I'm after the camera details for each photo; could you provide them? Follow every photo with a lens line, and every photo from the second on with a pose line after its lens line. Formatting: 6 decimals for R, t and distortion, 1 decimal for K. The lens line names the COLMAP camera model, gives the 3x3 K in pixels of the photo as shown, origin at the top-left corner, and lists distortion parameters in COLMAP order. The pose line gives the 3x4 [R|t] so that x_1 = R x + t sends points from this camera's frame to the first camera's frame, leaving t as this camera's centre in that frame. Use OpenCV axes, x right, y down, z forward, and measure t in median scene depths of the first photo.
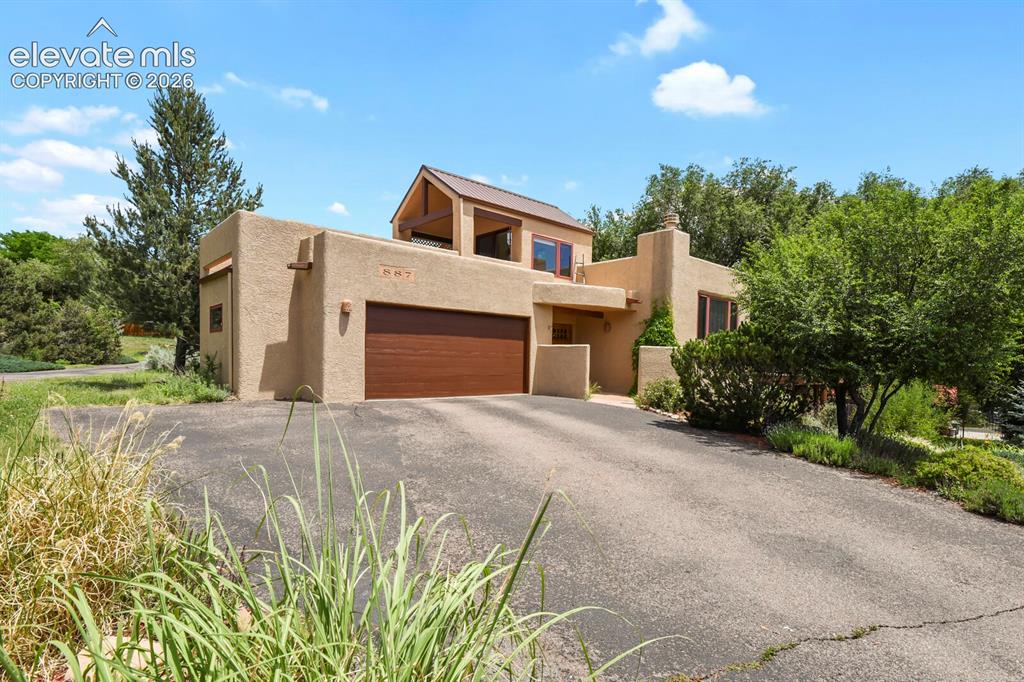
lens RADIAL K [[493.6, 0, 515.4], [0, 493.6, 357.3], [0, 0, 1]] dist [-0.015505, -0.001840]
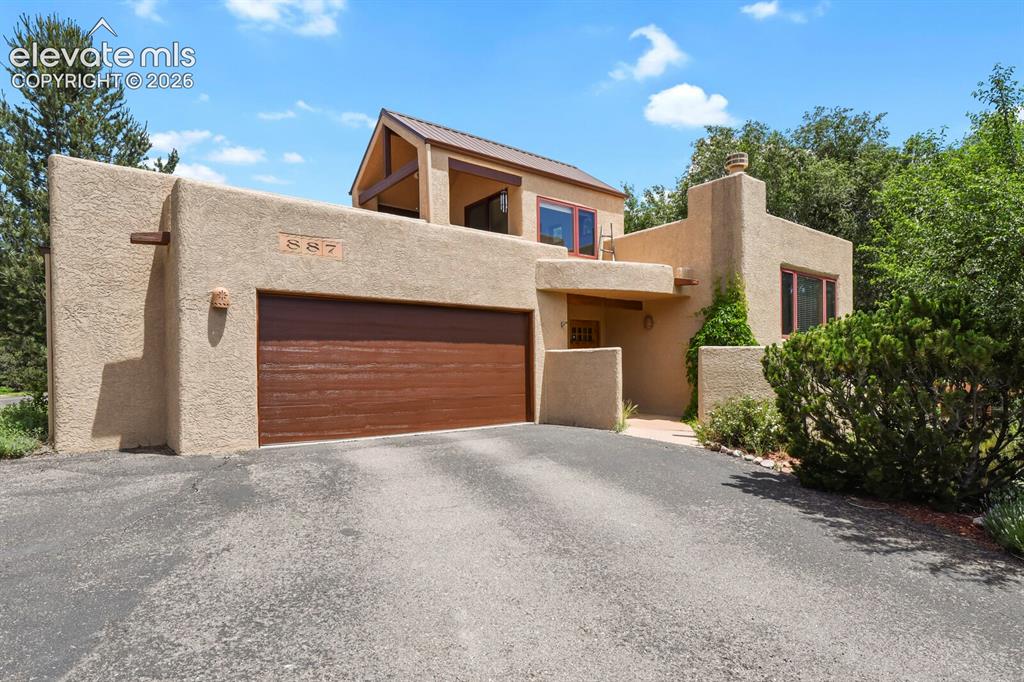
lens RADIAL K [[531.0, 0, 508.1], [0, 531.0, 360.0], [0, 0, 1]] dist [-0.014442, 0.000332]
pose [[0.996174, -0.032350, -0.081180, 0.052632], [0.031383, 0.999421, -0.013160, -0.003654], [0.081559, 0.010562, 0.996613, 0.258785]]
